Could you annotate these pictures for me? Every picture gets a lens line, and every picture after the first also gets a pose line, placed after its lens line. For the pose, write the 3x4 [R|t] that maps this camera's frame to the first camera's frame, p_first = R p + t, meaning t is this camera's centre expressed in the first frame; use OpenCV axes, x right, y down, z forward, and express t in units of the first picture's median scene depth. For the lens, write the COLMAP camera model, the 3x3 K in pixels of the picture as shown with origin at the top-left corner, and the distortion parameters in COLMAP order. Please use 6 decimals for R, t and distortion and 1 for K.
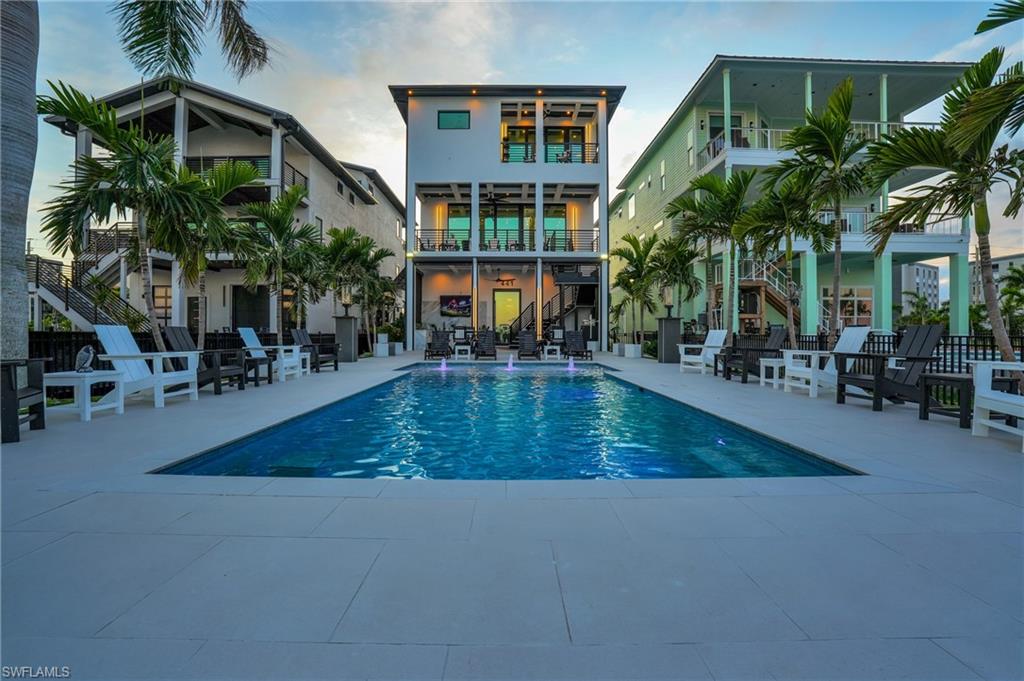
lens RADIAL K [[470.9, 0, 512.0], [0, 470.9, 340.5], [0, 0, 1]] dist [-0.000198, -0.000026]
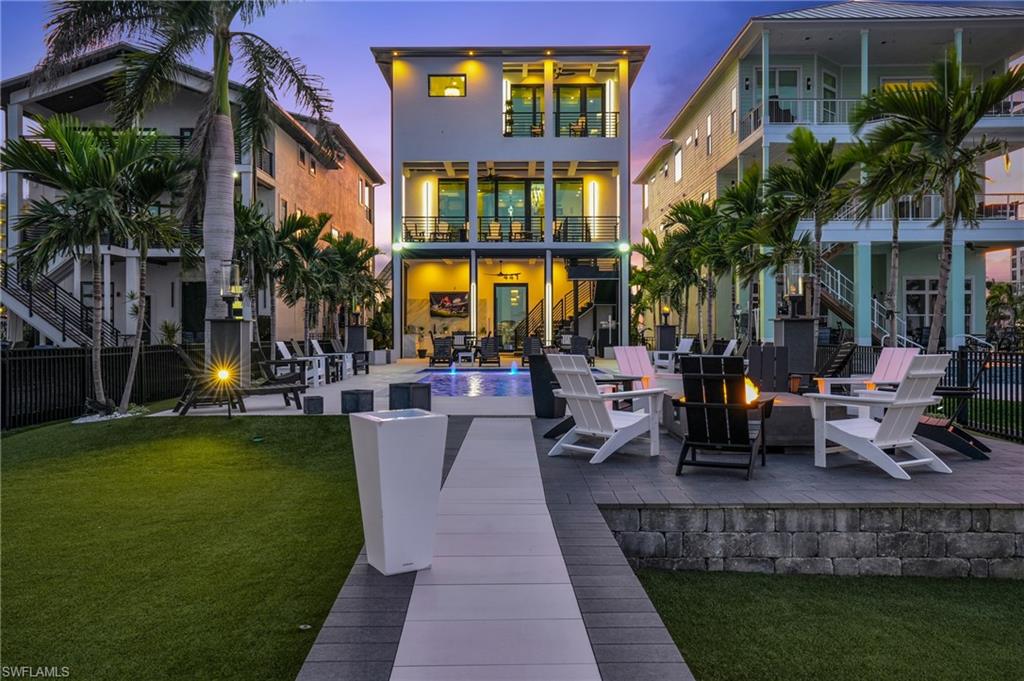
lens RADIAL K [[855.0, 0, 512.0], [0, 855.0, 340.5], [0, 0, 1]] dist [0.002068, 0.000910]
pose [[0.999913, -0.003900, -0.012591, 0.009897], [0.003852, 0.999985, -0.003894, -0.004737], [0.012606, 0.003845, 0.999913, -0.517879]]
